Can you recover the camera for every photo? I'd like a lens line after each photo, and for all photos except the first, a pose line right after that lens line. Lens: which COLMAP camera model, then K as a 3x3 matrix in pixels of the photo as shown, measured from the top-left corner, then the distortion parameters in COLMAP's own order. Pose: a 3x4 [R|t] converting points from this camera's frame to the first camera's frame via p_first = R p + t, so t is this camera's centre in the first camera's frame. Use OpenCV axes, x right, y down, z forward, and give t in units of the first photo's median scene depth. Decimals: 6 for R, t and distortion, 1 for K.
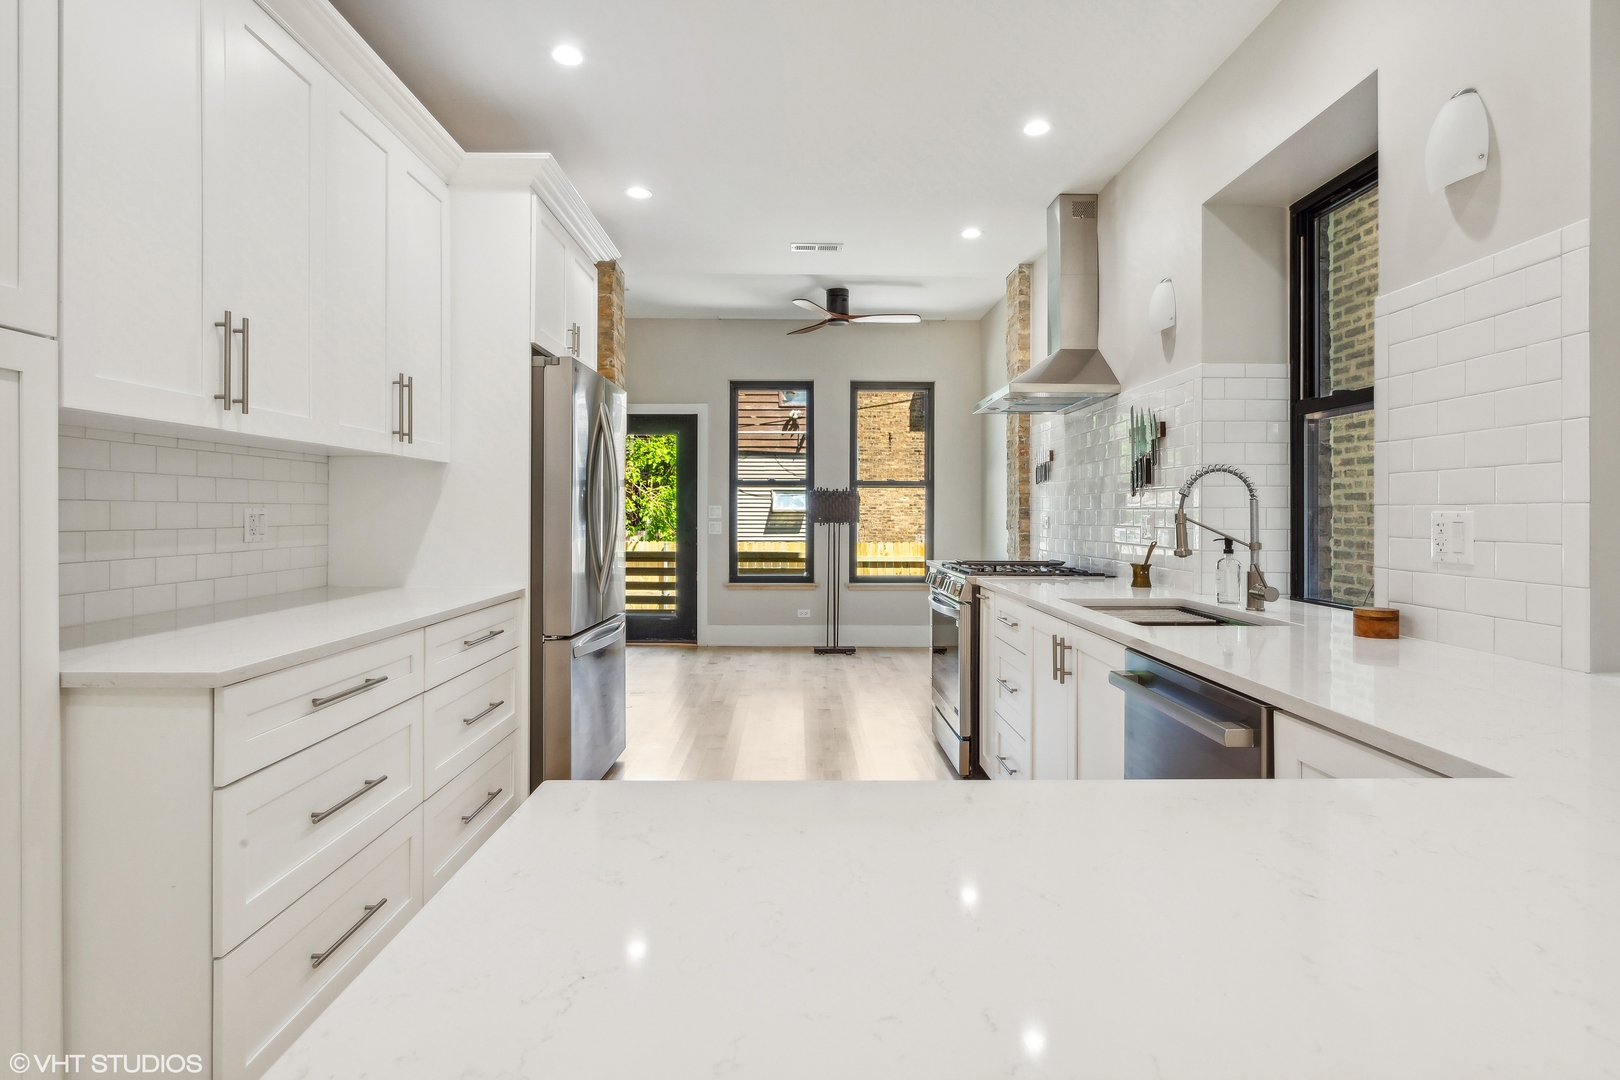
lens RADIAL K [[828.3, 0, 810.4], [0, 828.3, 517.6], [0, 0, 1]] dist [-0.001721, 0.003317]
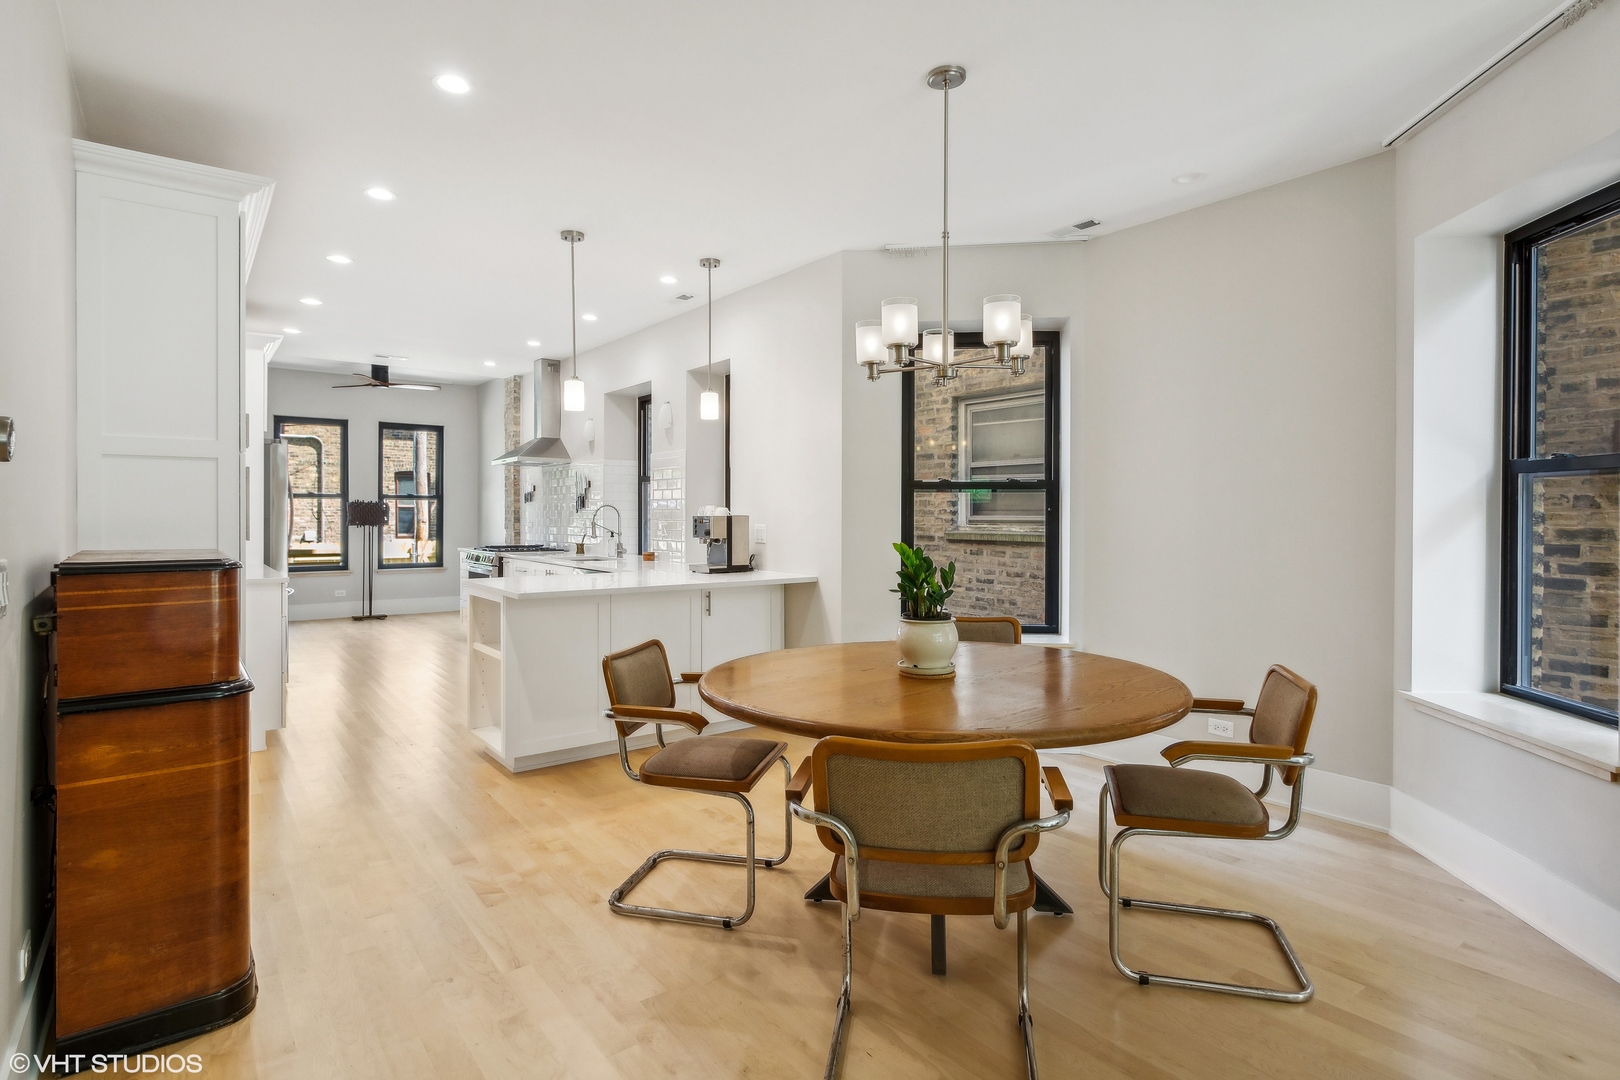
lens RADIAL K [[828.3, 0, 810.4], [0, 828.3, 517.6], [0, 0, 1]] dist [-0.001721, 0.003317]
pose [[0.801712, -0.000095, 0.597710, -0.281389], [0.000056, 1.000000, 0.000085, -0.009495], [-0.597710, -0.000035, 0.801712, -0.746780]]
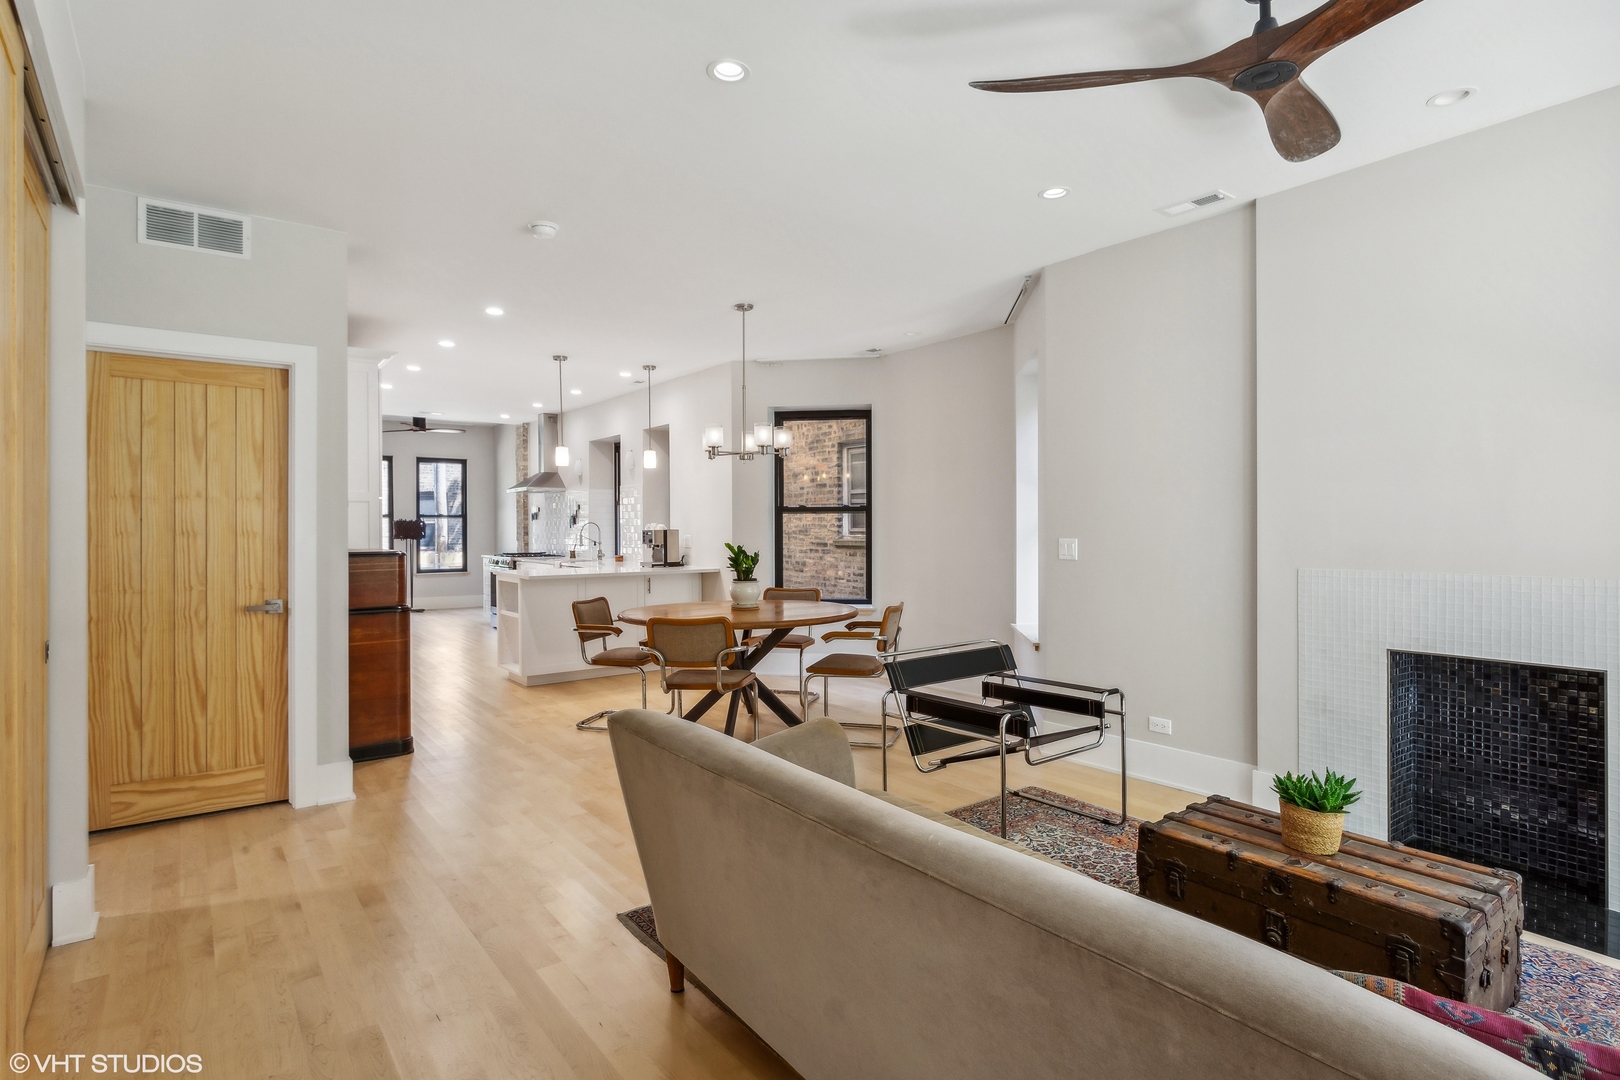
lens RADIAL K [[829.7, 0, 806.7], [0, 829.7, 529.5], [0, 0, 1]] dist [0.000837, 0.000411]
pose [[0.808640, -0.005359, 0.588280, -0.447719], [0.006978, 0.999976, -0.000482, -0.009443], [-0.588263, 0.004495, 0.808657, -1.264480]]
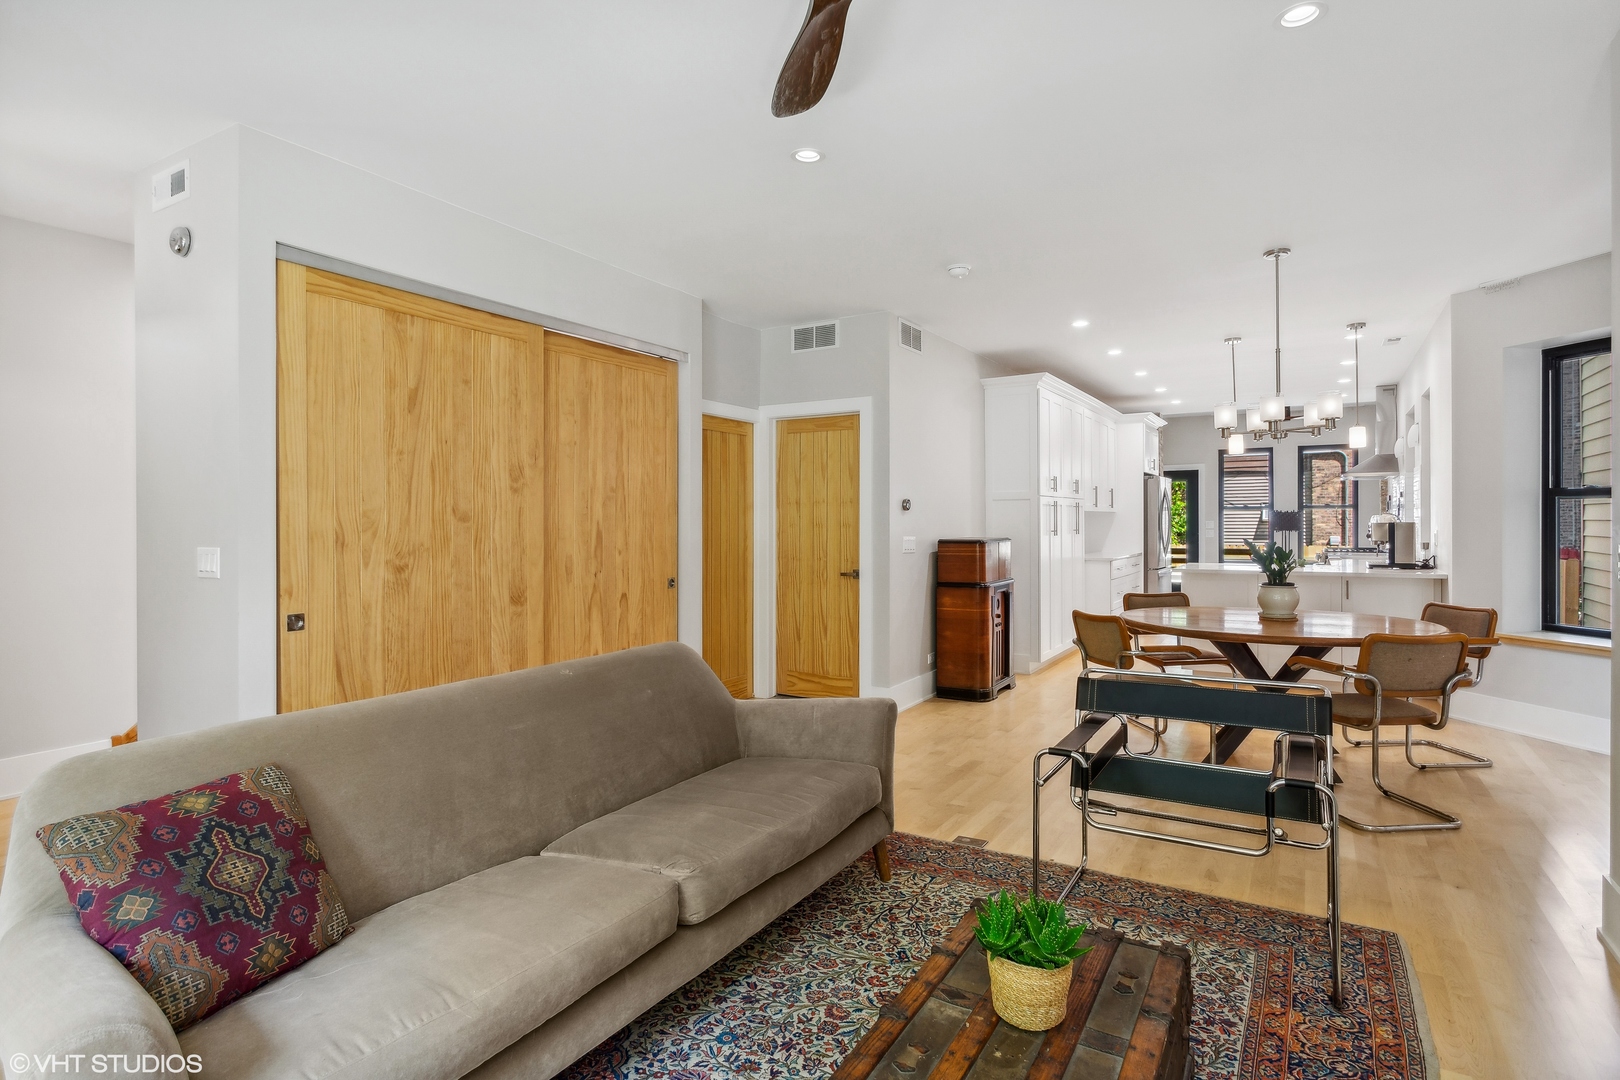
lens RADIAL K [[828.3, 0, 810.4], [0, 828.3, 517.6], [0, 0, 1]] dist [-0.001721, 0.003317]
pose [[0.846276, -0.007973, -0.532685, 0.150325], [0.003216, 0.999946, -0.009857, -0.009082], [0.532735, 0.006629, 0.846256, -1.357089]]
